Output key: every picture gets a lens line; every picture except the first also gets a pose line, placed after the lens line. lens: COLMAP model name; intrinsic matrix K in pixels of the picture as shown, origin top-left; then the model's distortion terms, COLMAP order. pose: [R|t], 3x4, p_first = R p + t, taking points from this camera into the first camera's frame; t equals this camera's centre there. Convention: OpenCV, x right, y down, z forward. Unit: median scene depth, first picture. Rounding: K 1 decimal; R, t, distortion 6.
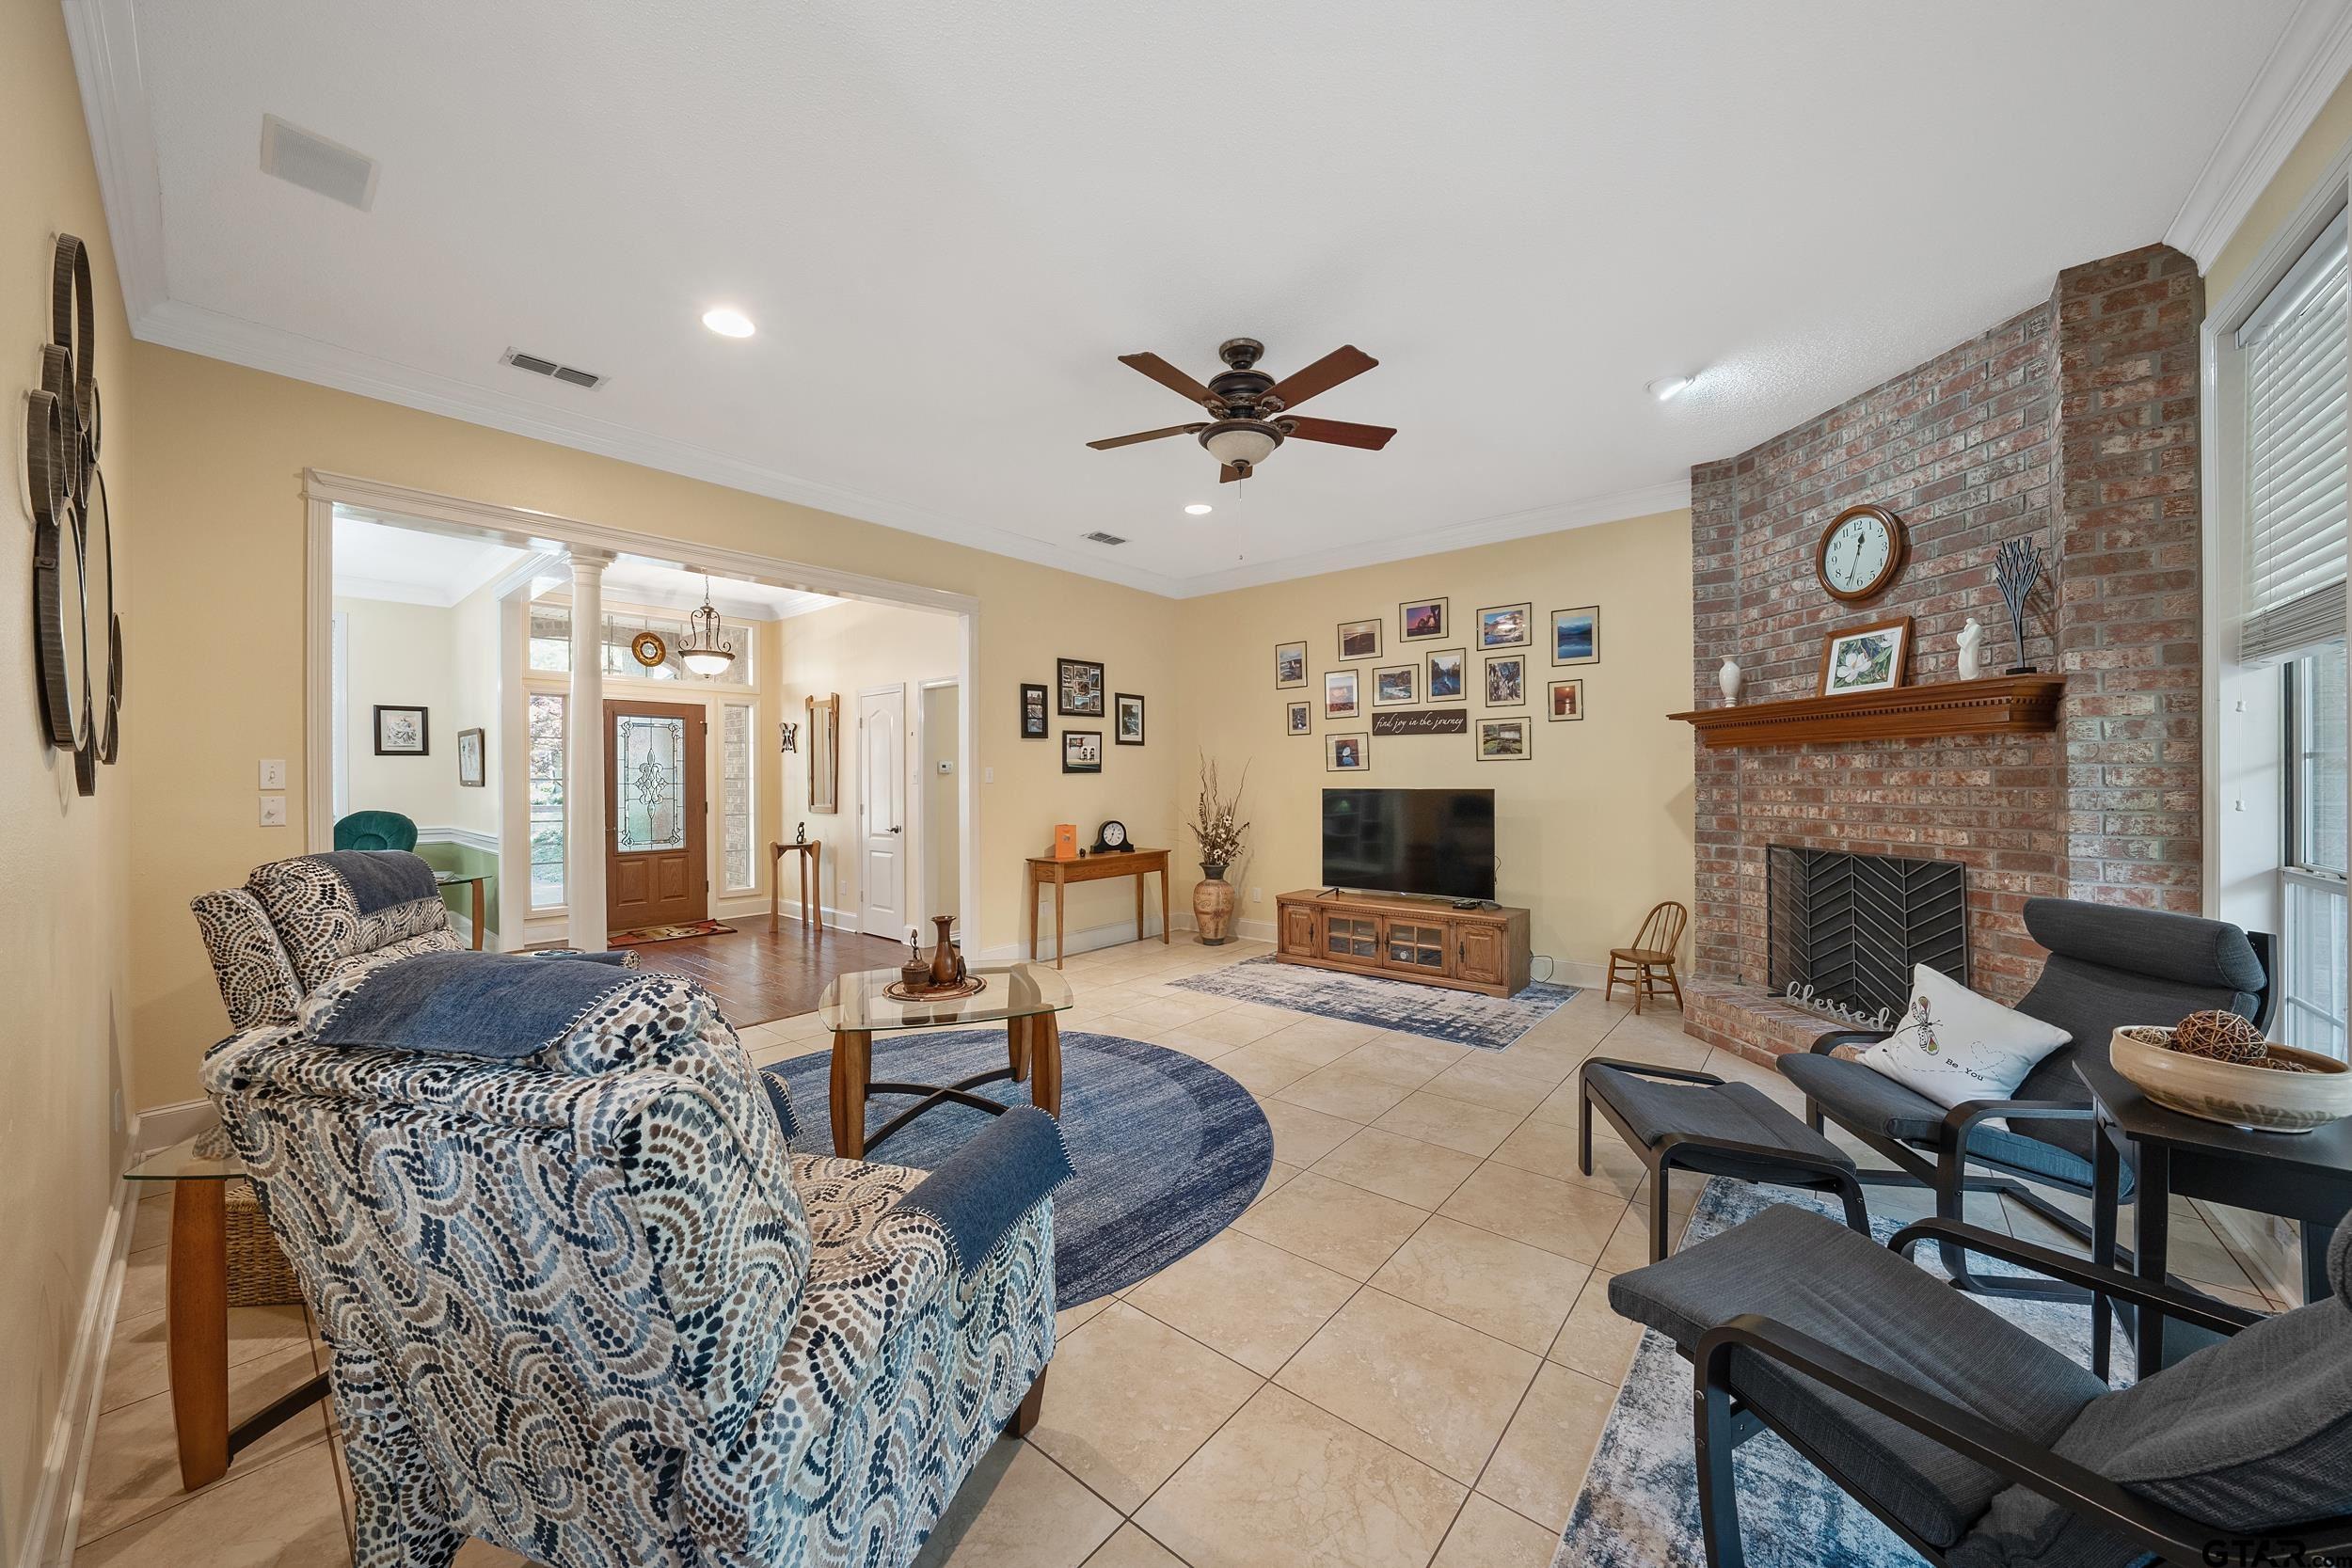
lens RADIAL K [[851.7, 0, 1190.2], [0, 851.7, 781.9], [0, 0, 1]] dist [-0.011913, 0.000274]
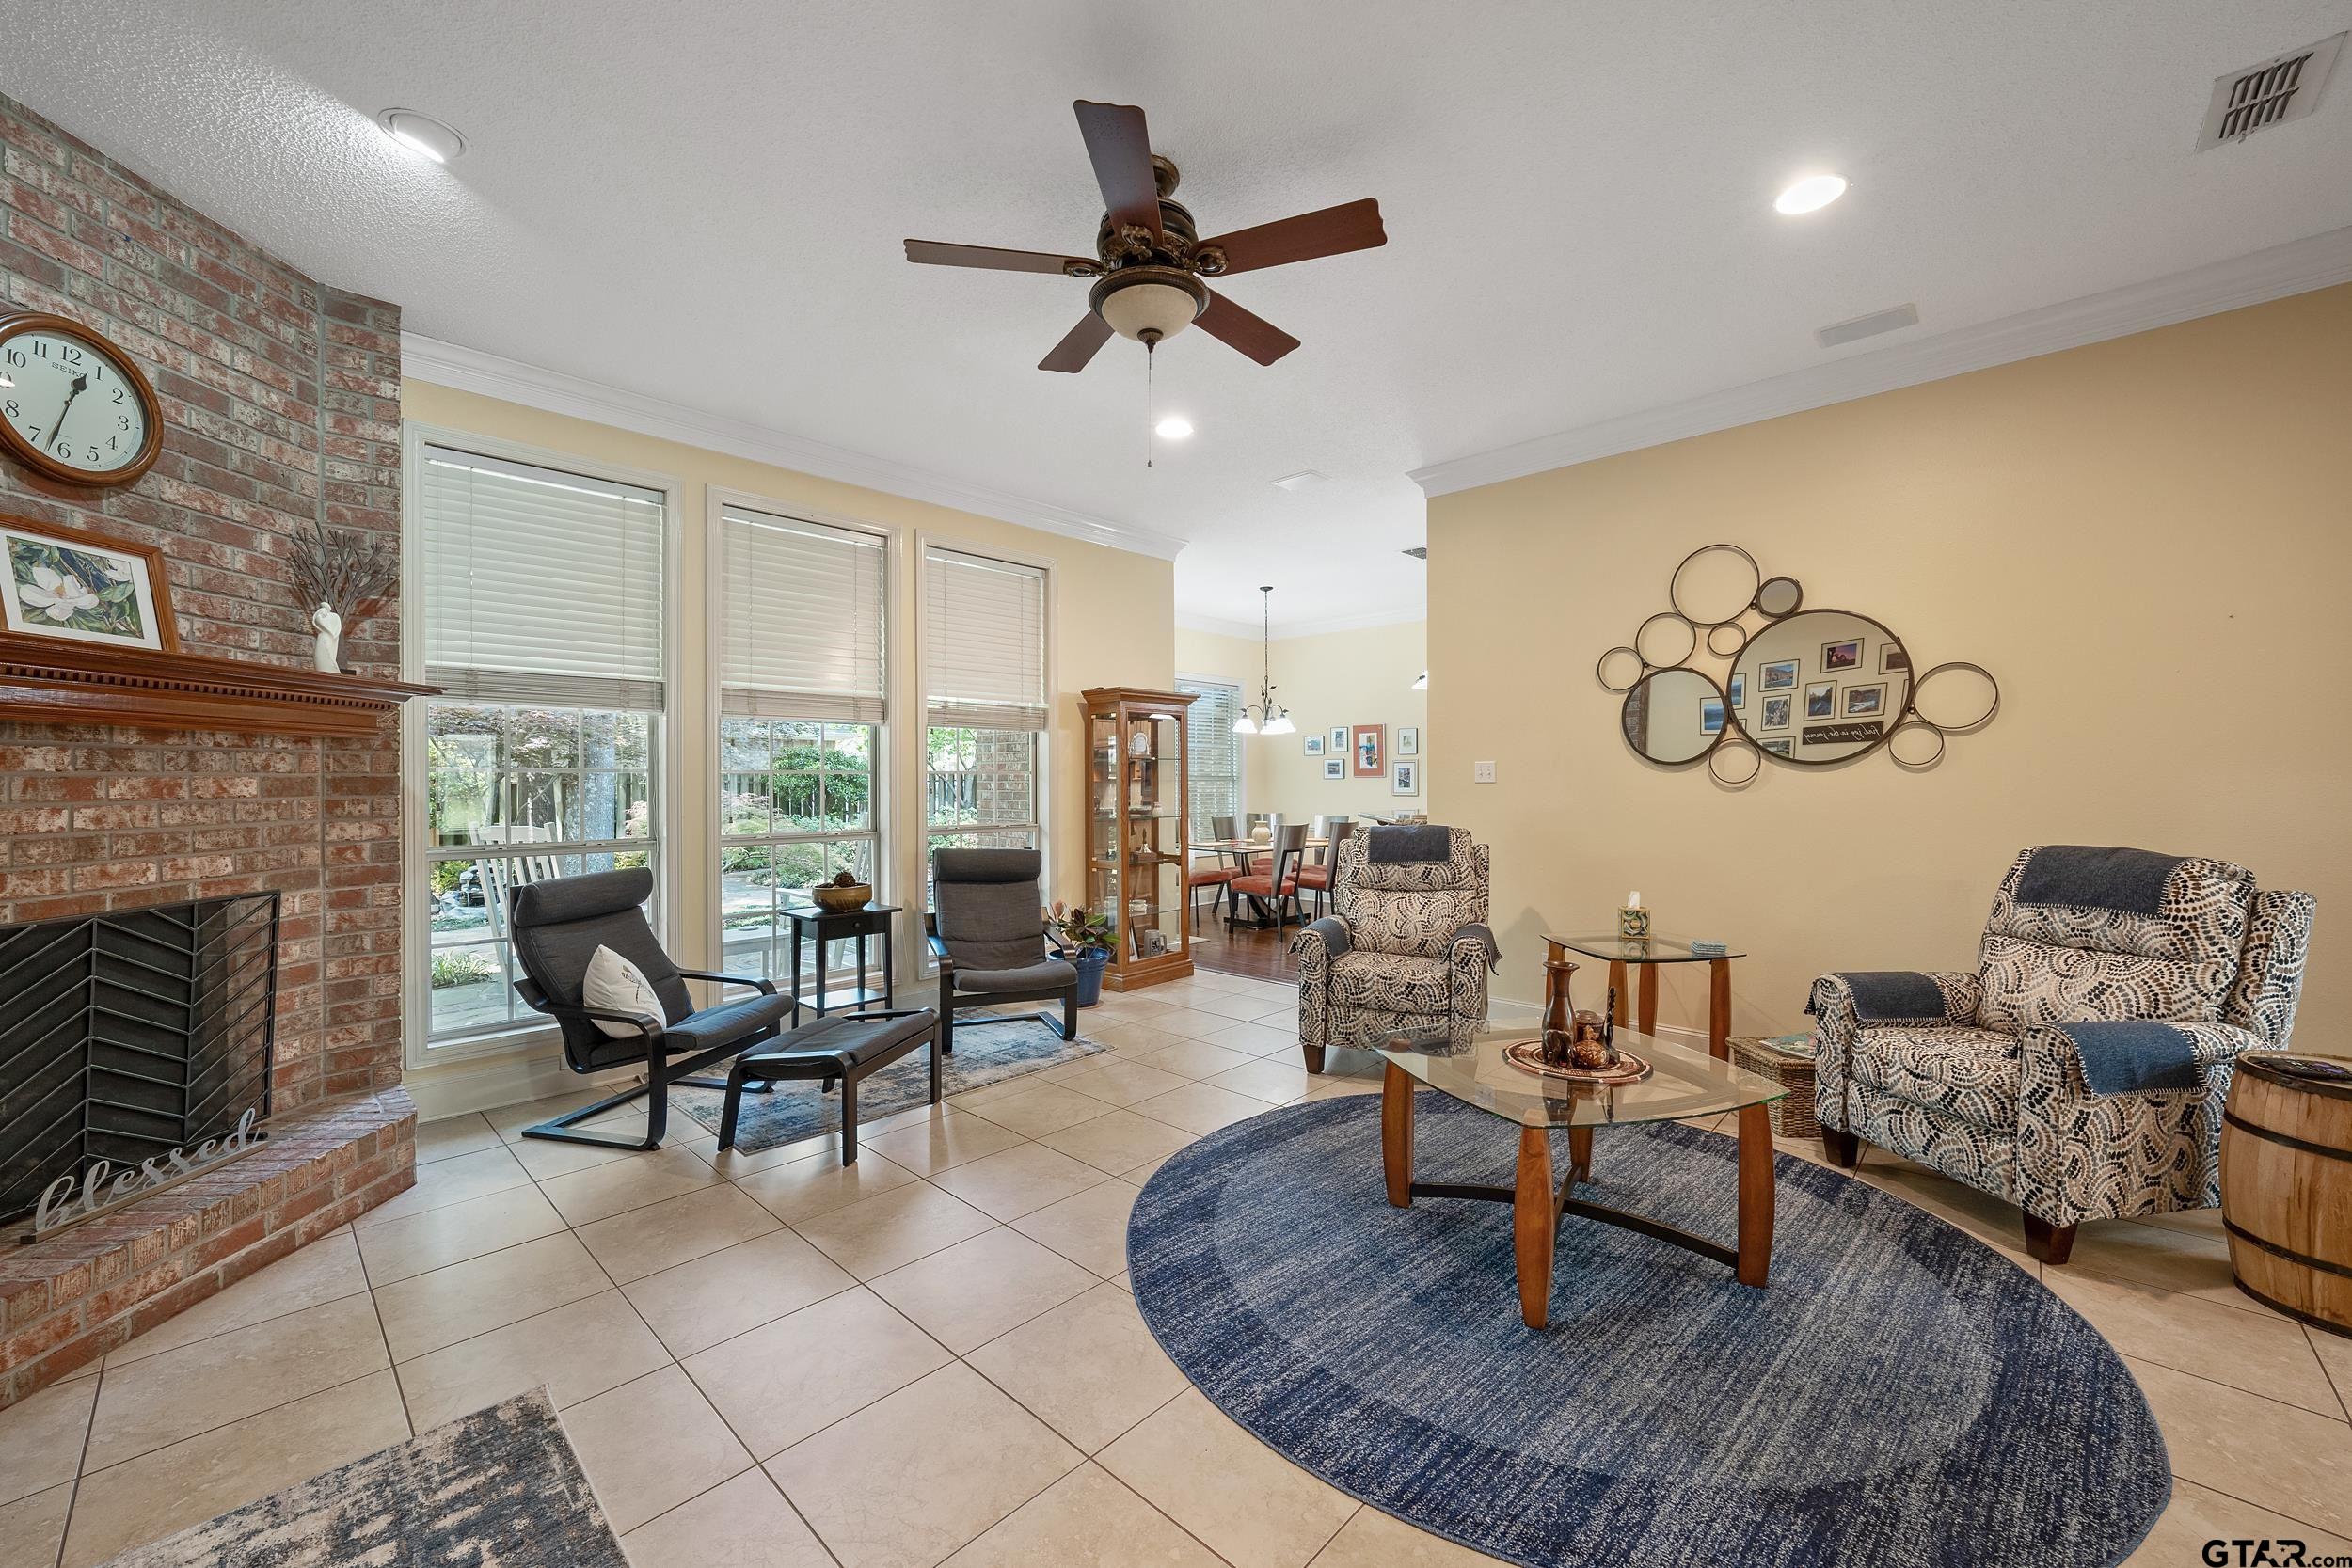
lens RADIAL K [[908.8, 0, 1176.1], [0, 908.8, 779.9], [0, 0, 1]] dist [0.002960, 0.000941]
pose [[-0.996434, 0.009116, 0.083883, -0.017694], [0.009358, 0.999953, 0.002502, -0.003980], [-0.083856, 0.003278, -0.996472, 1.351443]]
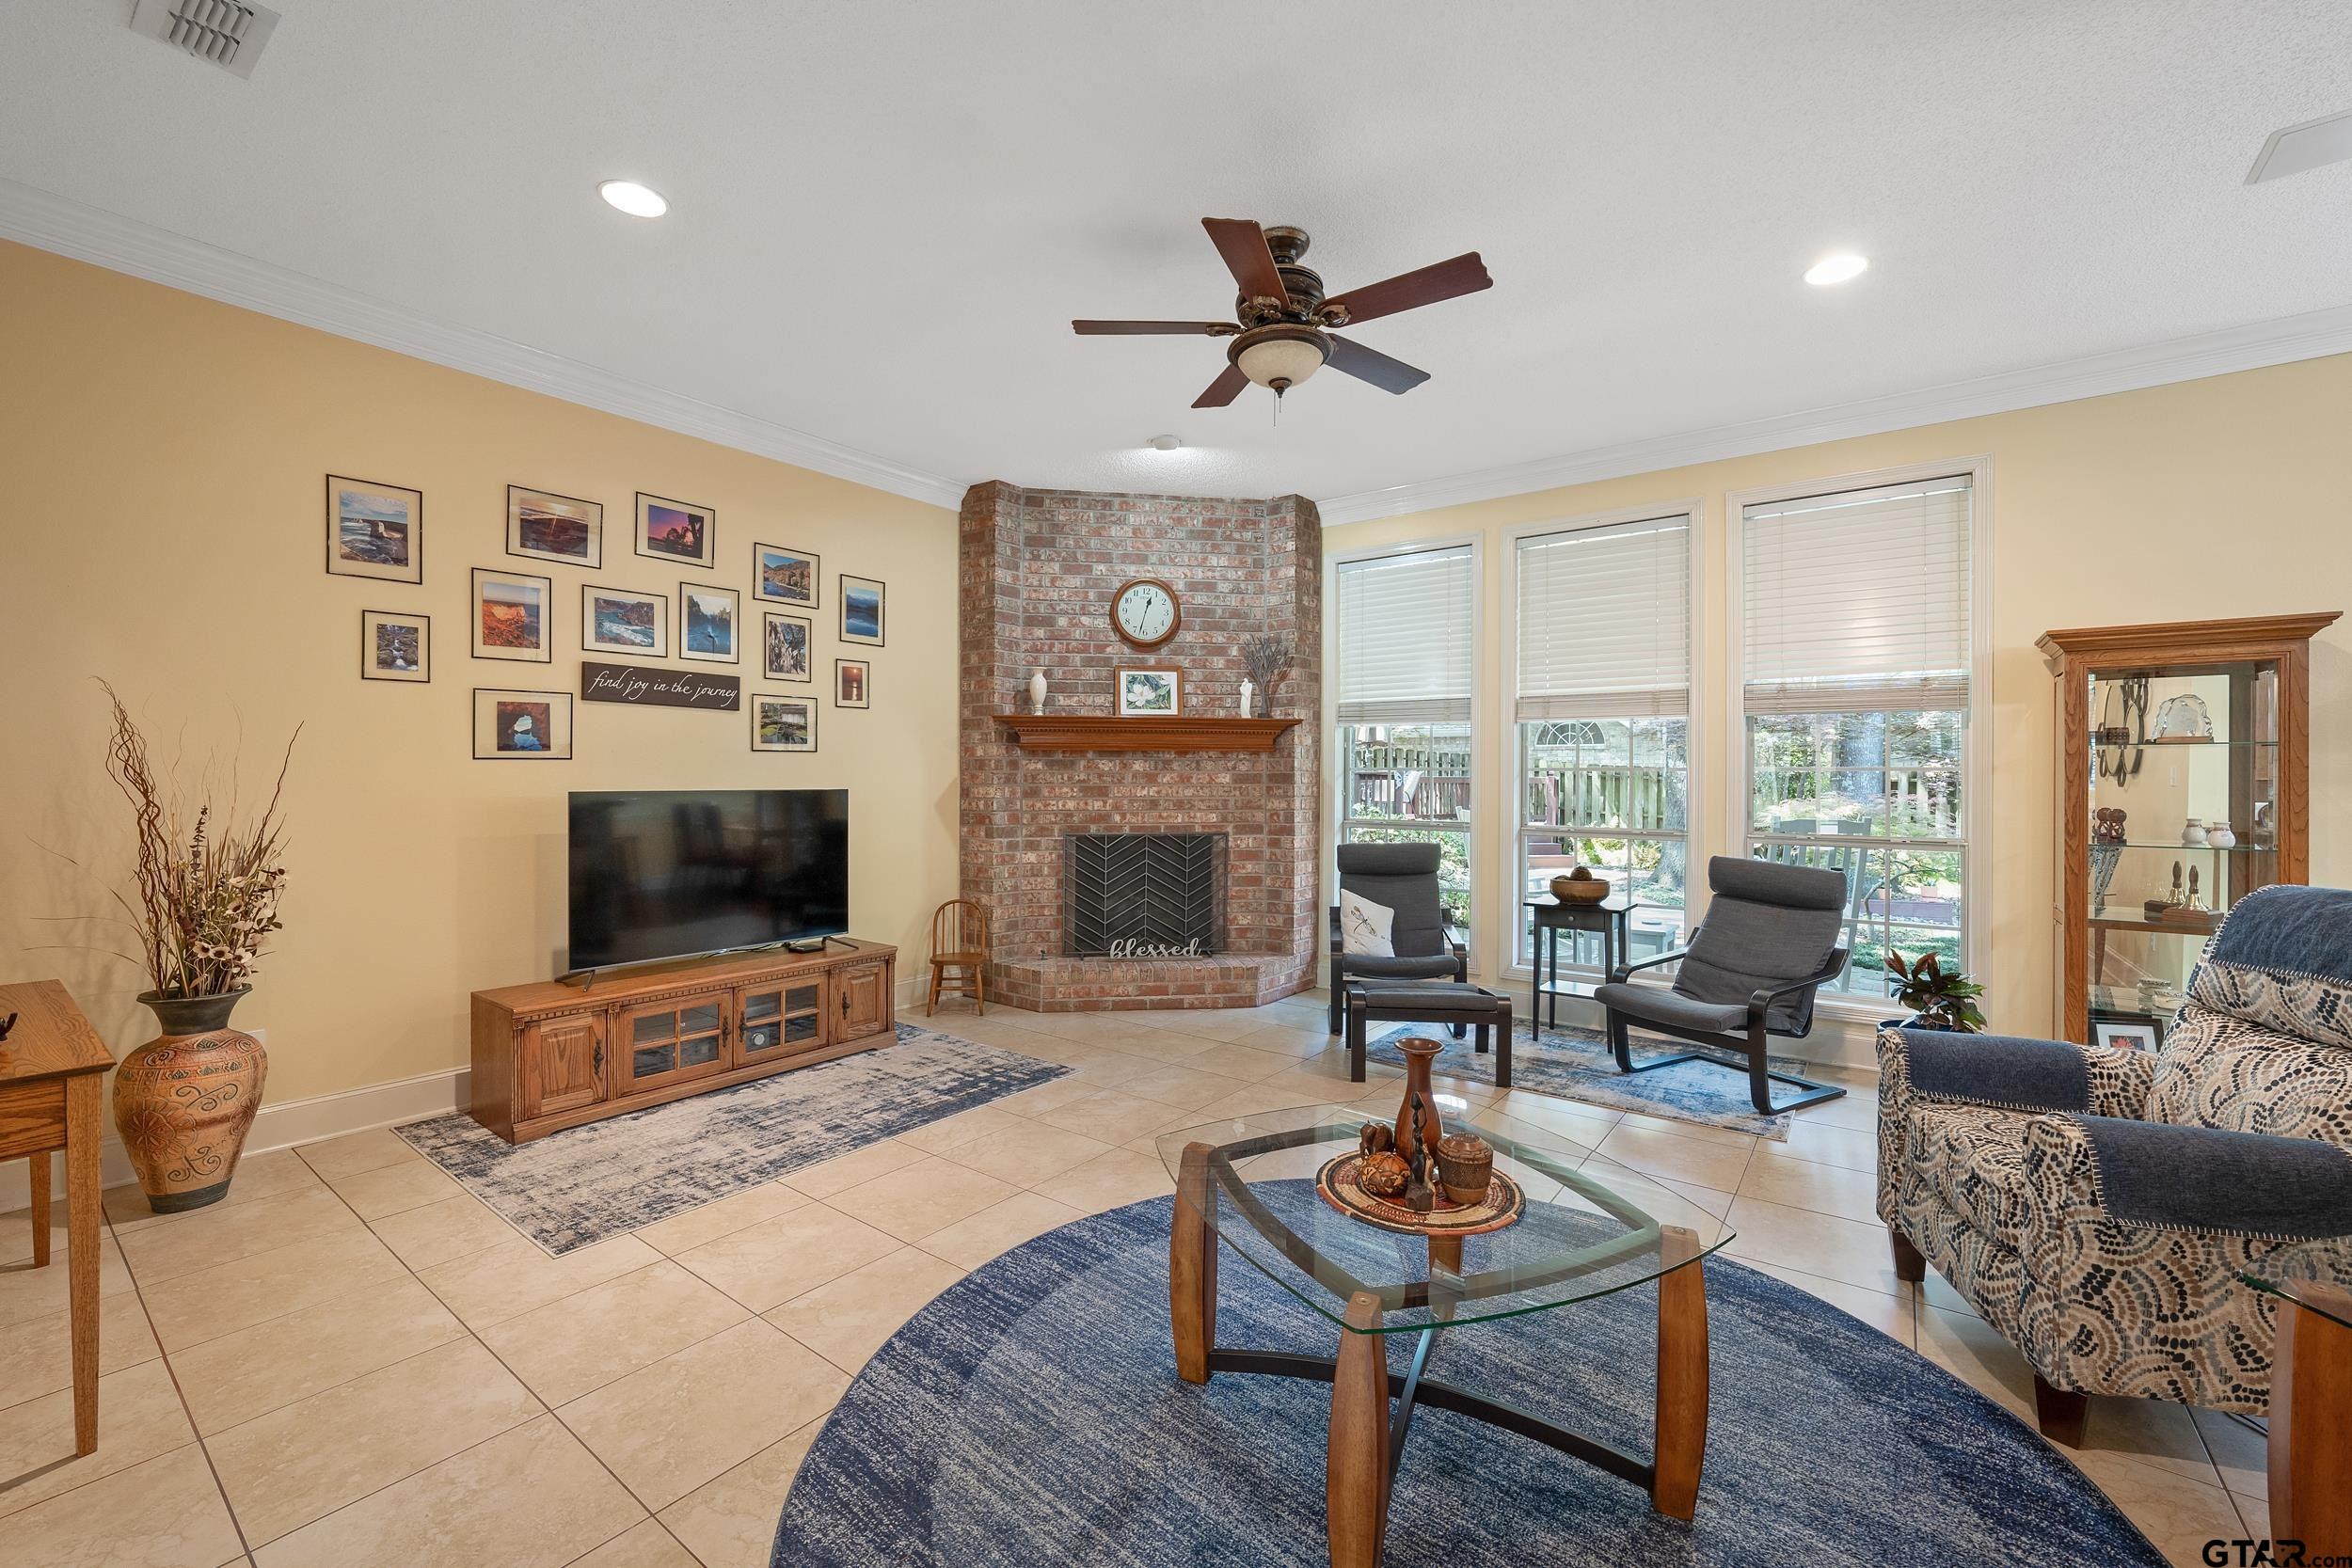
lens RADIAL K [[964.4, 0, 1179.2], [0, 964.4, 776.9], [0, 0, 1]] dist [-0.002984, 0.000073]
pose [[-0.044437, 0.004621, 0.999002, -0.647397], [-0.001875, 0.999987, -0.004709, 0.000907], [-0.999010, -0.002082, -0.044427, 0.875308]]
